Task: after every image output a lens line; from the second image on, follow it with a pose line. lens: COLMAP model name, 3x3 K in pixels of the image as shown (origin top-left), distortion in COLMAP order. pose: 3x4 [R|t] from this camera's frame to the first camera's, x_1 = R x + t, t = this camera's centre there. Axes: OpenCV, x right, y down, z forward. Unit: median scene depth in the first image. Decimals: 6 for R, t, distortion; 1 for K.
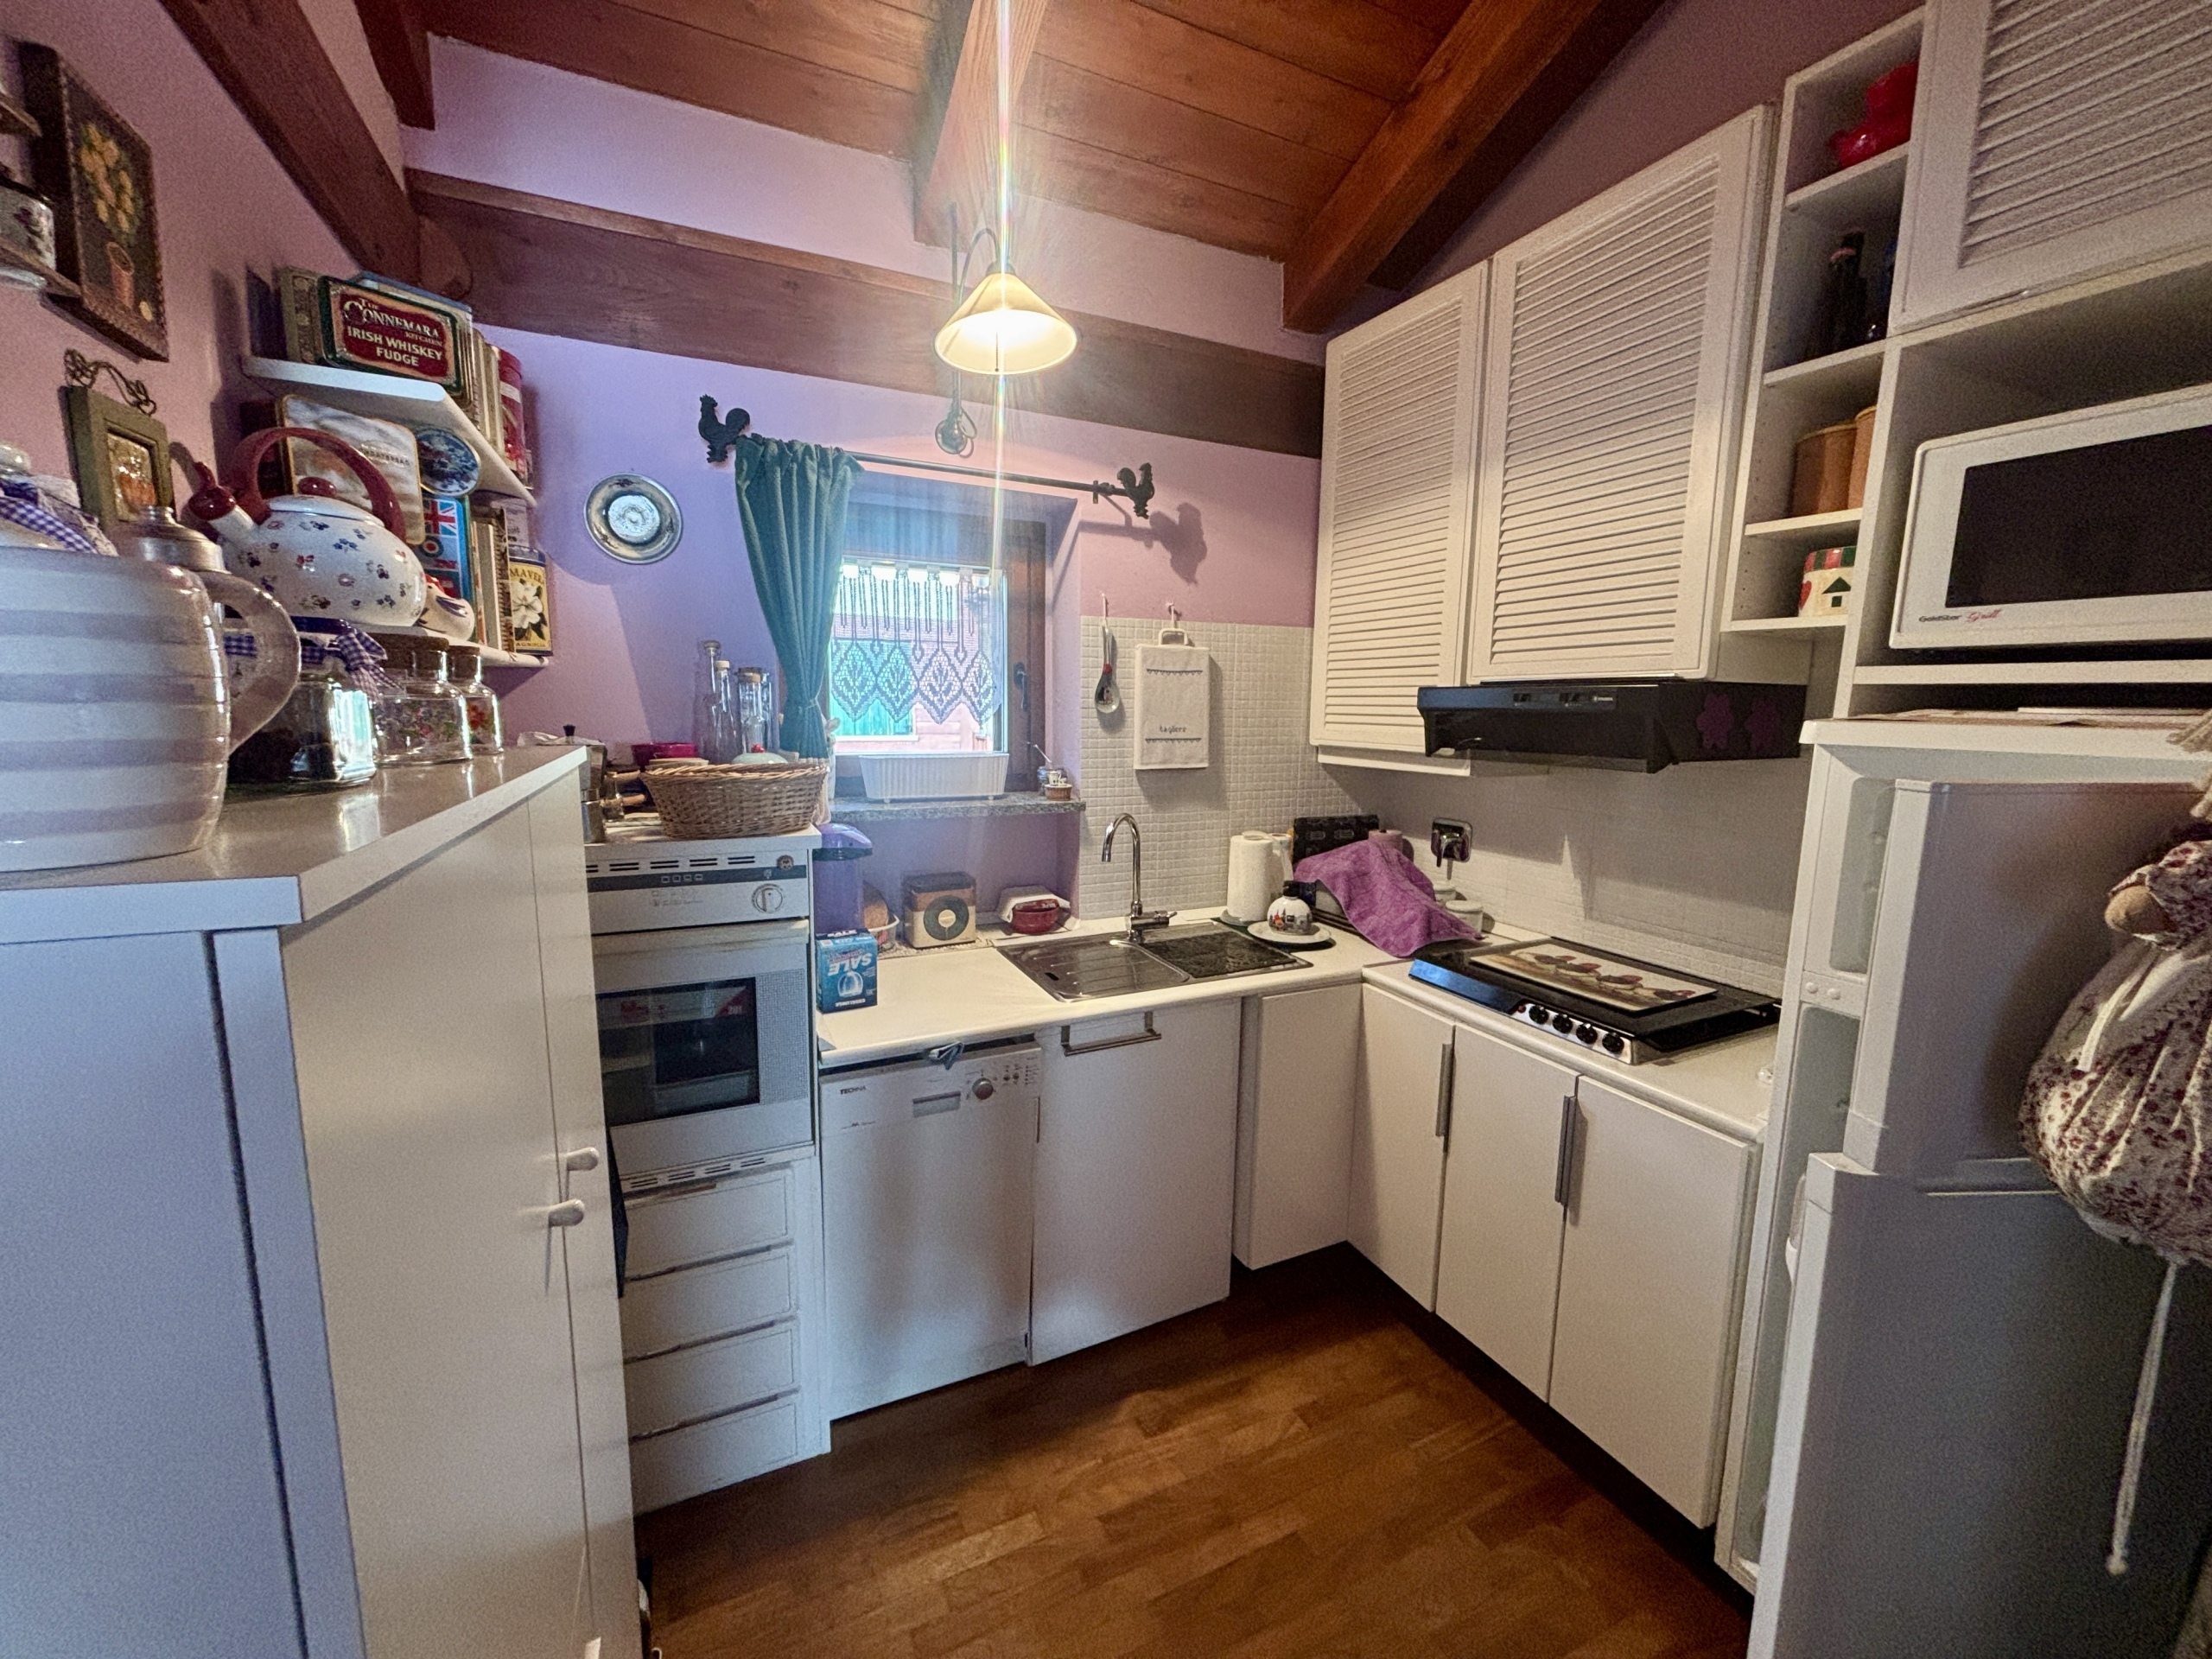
lens RADIAL K [[889.8, 0, 1113.9], [0, 889.8, 829.6], [0, 0, 1]] dist [0.002696, -0.000963]
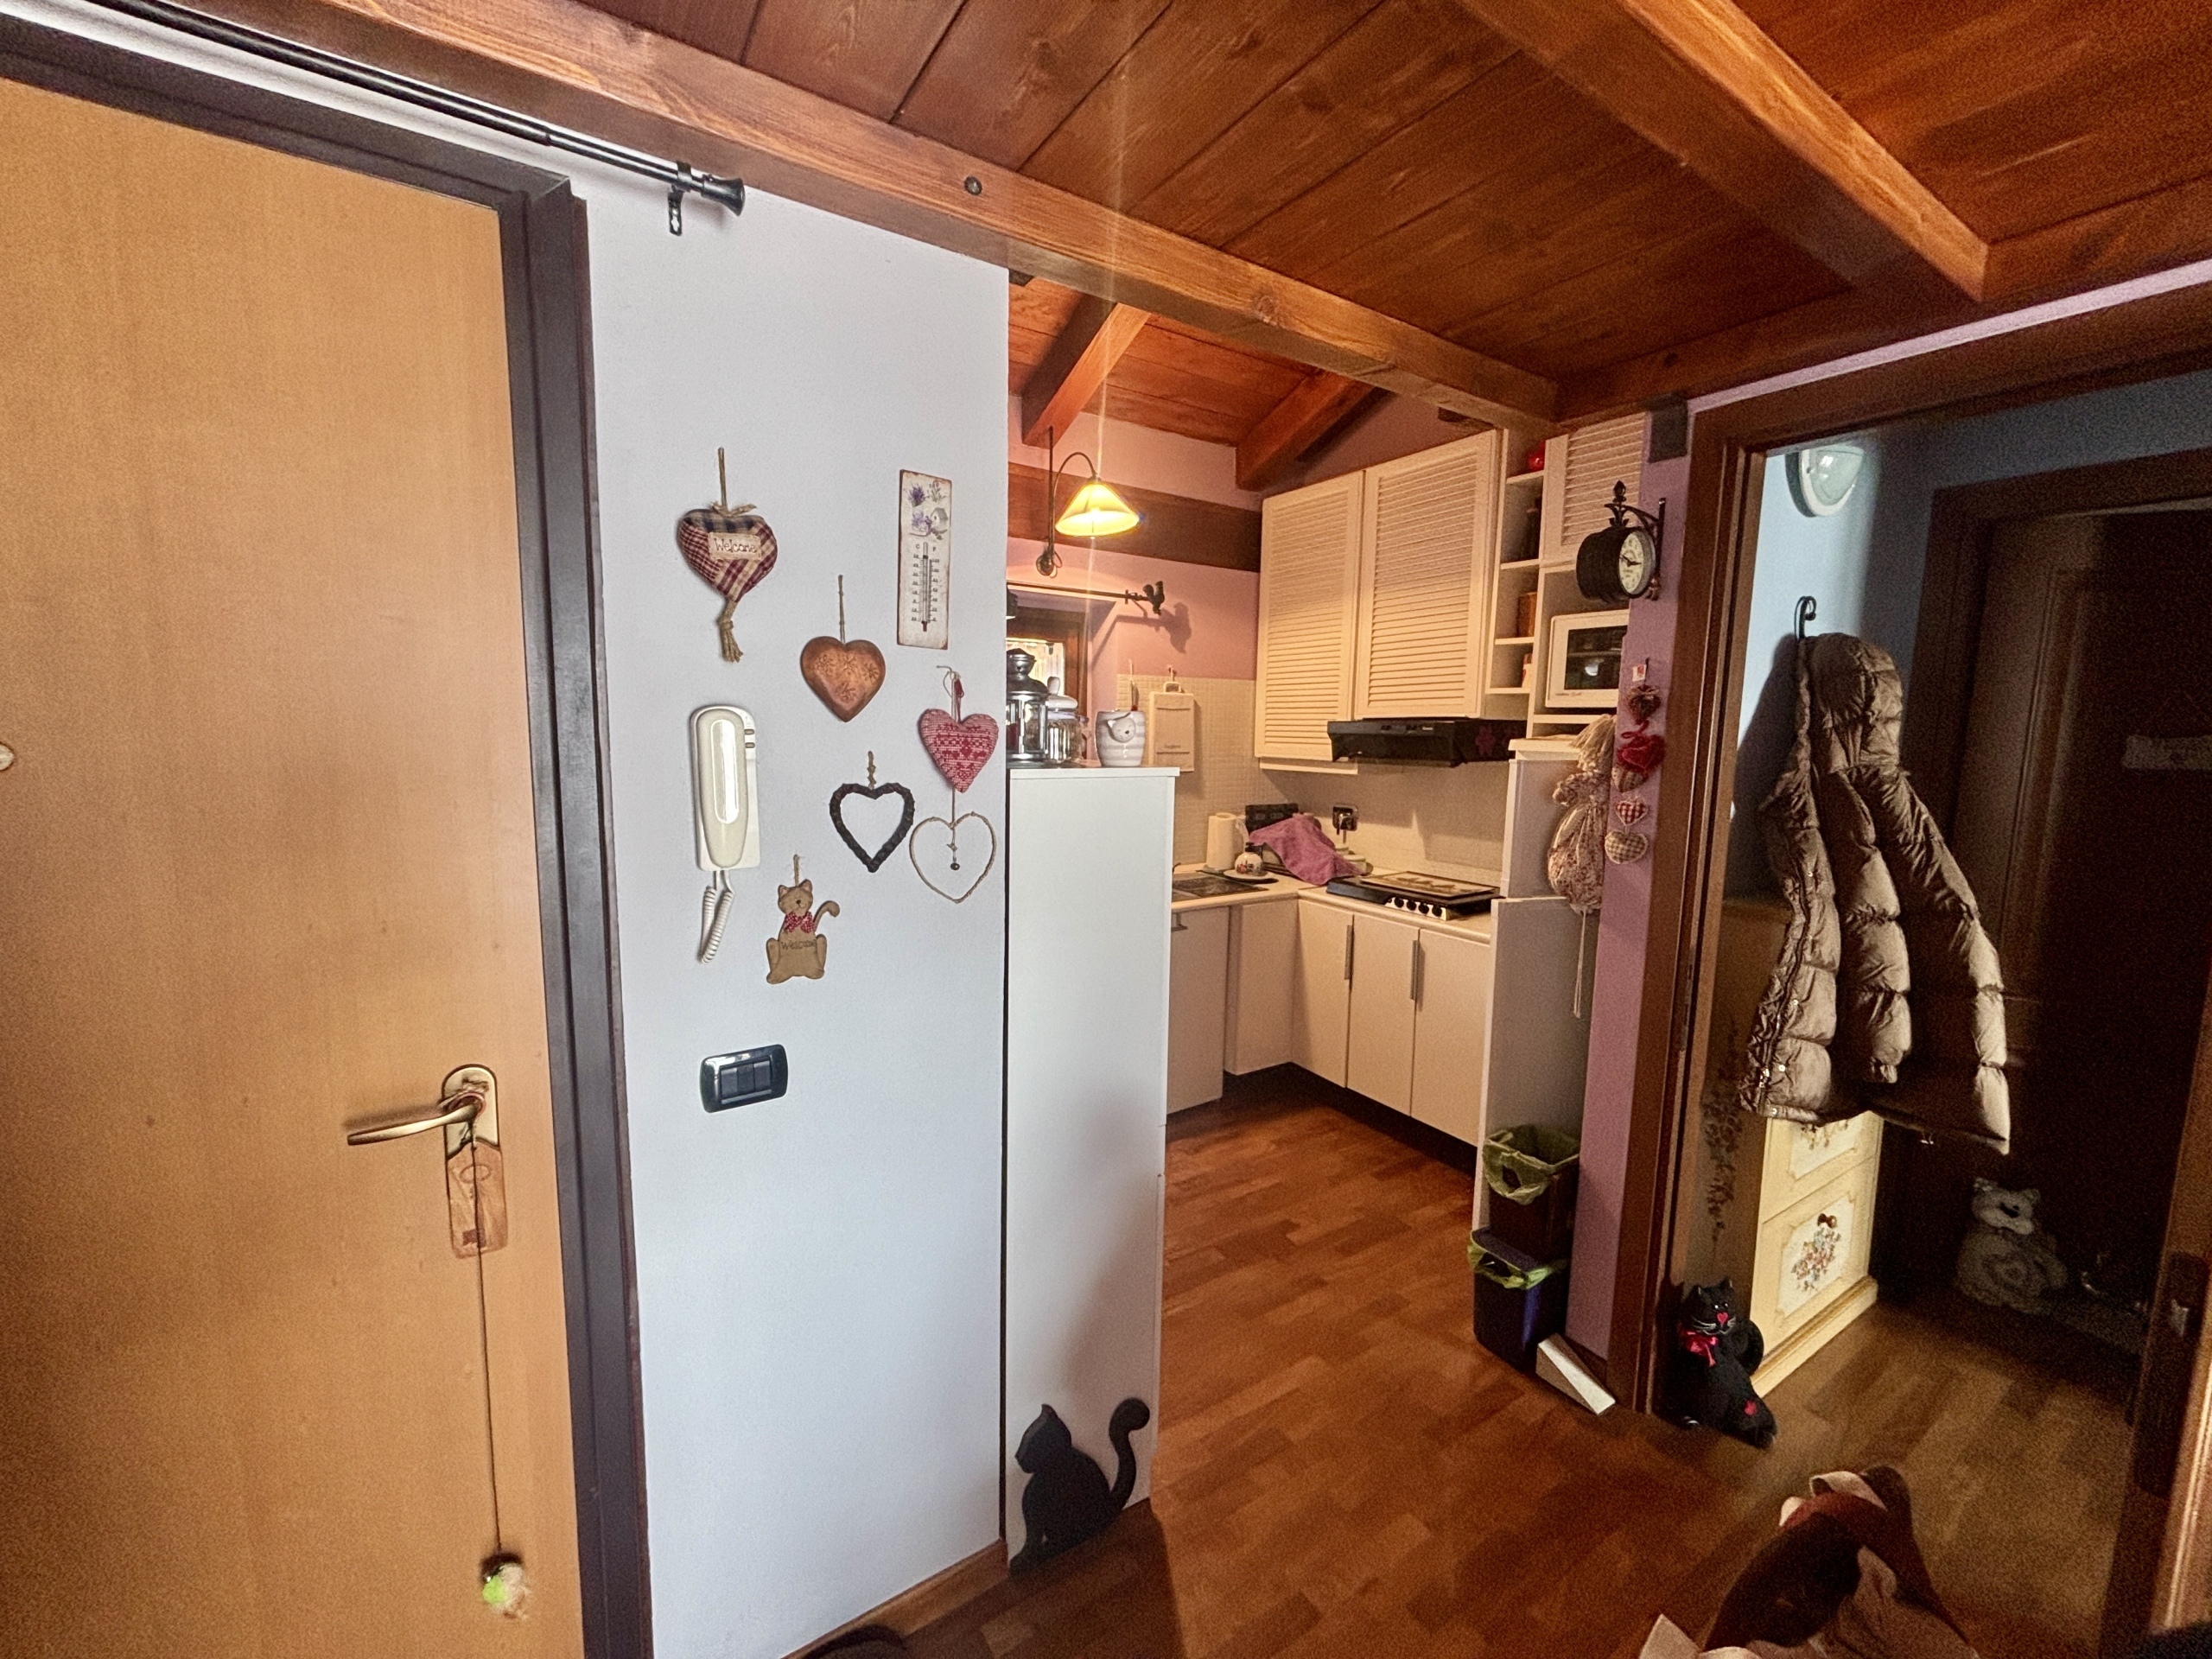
lens RADIAL K [[889.8, 0, 1109.2], [0, 889.8, 841.0], [0, 0, 1]] dist [0.002696, -0.000963]
pose [[0.991893, -0.017397, 0.125881, -0.262687], [0.018782, 0.999775, -0.009826, 0.070212], [-0.125681, 0.012110, 0.991997, -0.568169]]
